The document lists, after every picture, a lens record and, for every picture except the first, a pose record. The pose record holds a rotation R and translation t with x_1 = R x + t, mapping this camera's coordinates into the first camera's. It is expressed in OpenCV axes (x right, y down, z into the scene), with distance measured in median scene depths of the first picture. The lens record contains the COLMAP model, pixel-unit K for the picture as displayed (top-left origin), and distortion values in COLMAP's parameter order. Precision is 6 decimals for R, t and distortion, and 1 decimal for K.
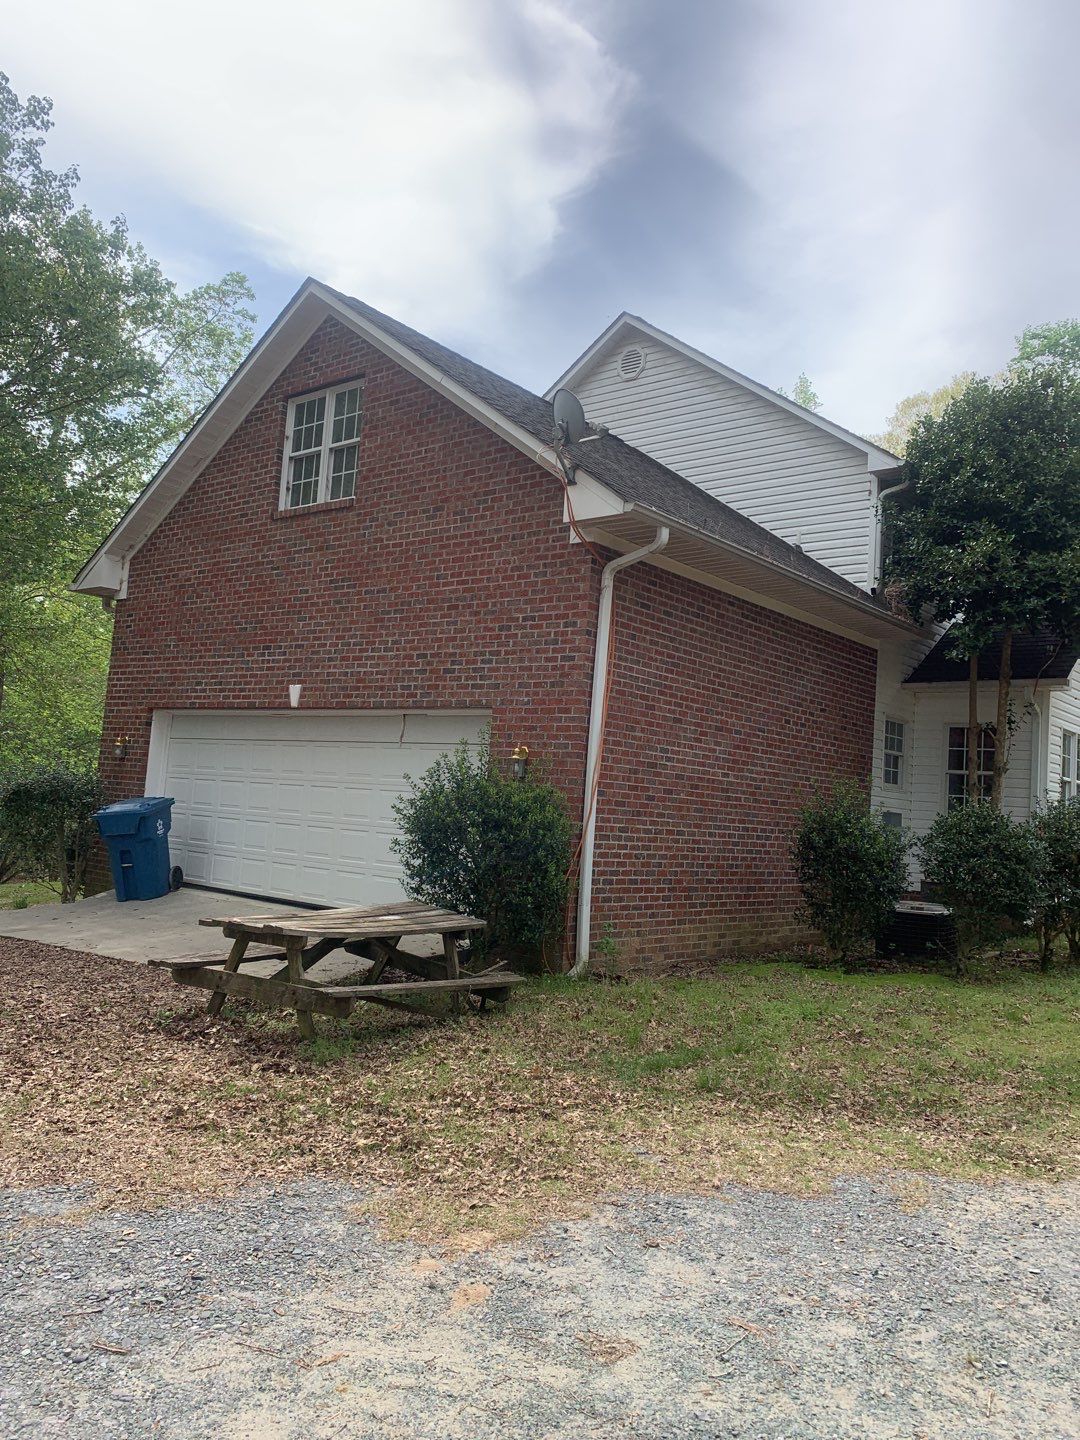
lens RADIAL K [[1110.3, 0, 548.9], [0, 1110.3, 722.7], [0, 0, 1]] dist [0.028479, -0.030280]
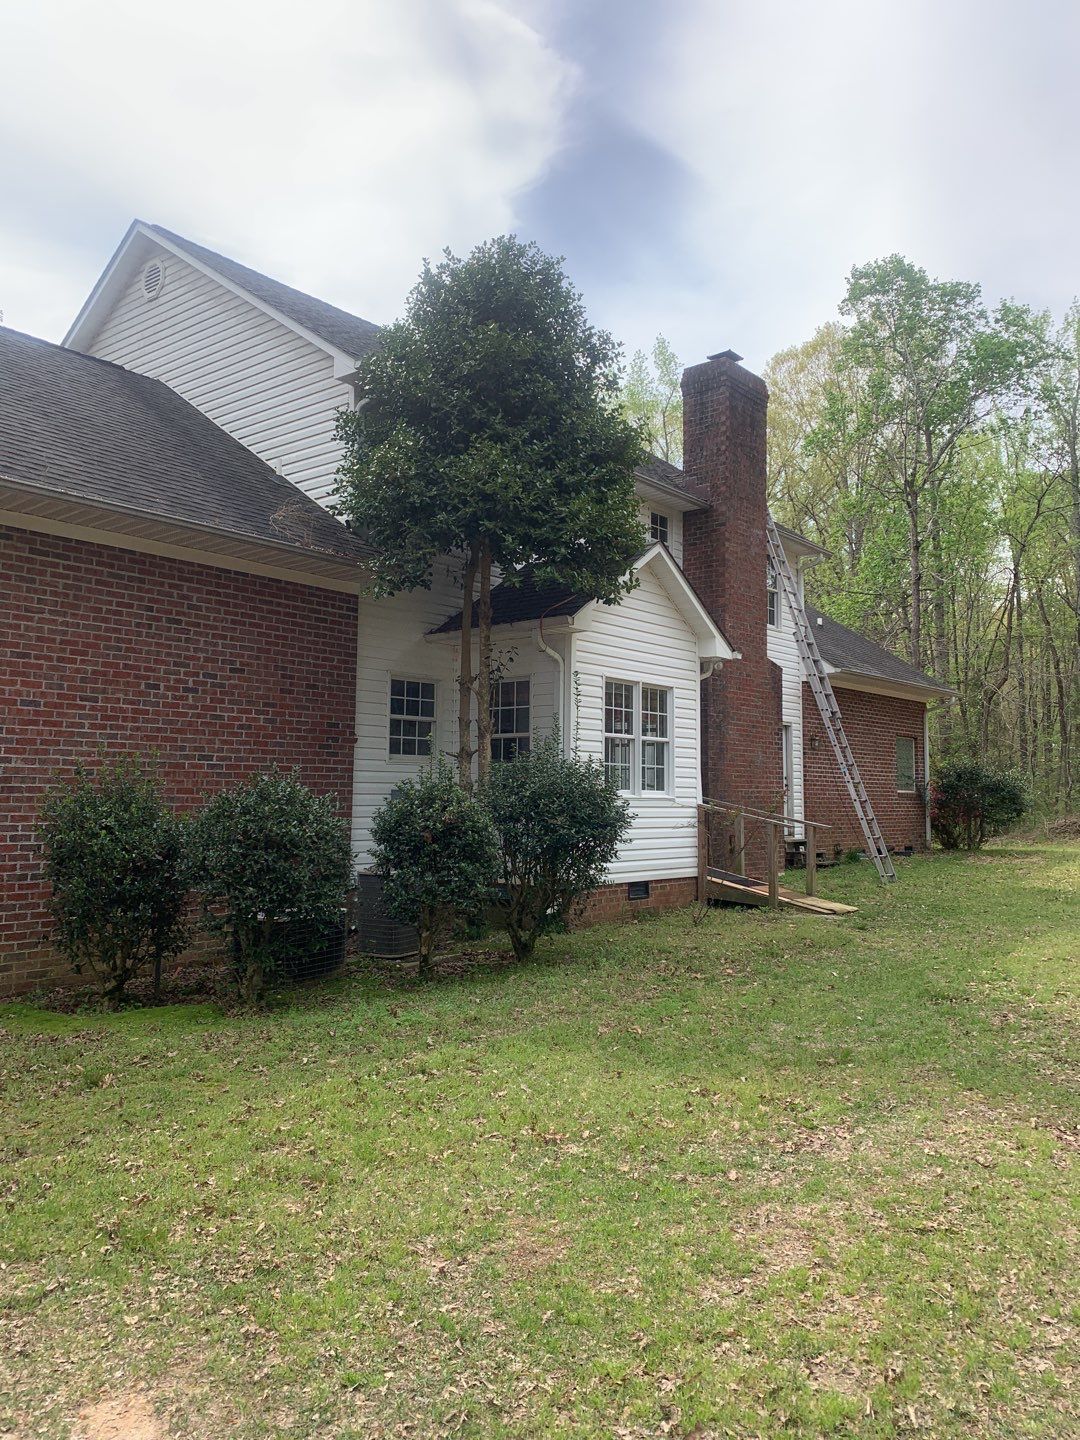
lens RADIAL K [[1110.3, 0, 531.2], [0, 1110.3, 707.5], [0, 0, 1]] dist [0.028479, -0.030280]
pose [[0.998179, -0.060020, 0.006082, 0.391102], [0.060055, 0.998179, -0.005606, 0.028164], [-0.005735, 0.005961, 0.999966, 0.171034]]
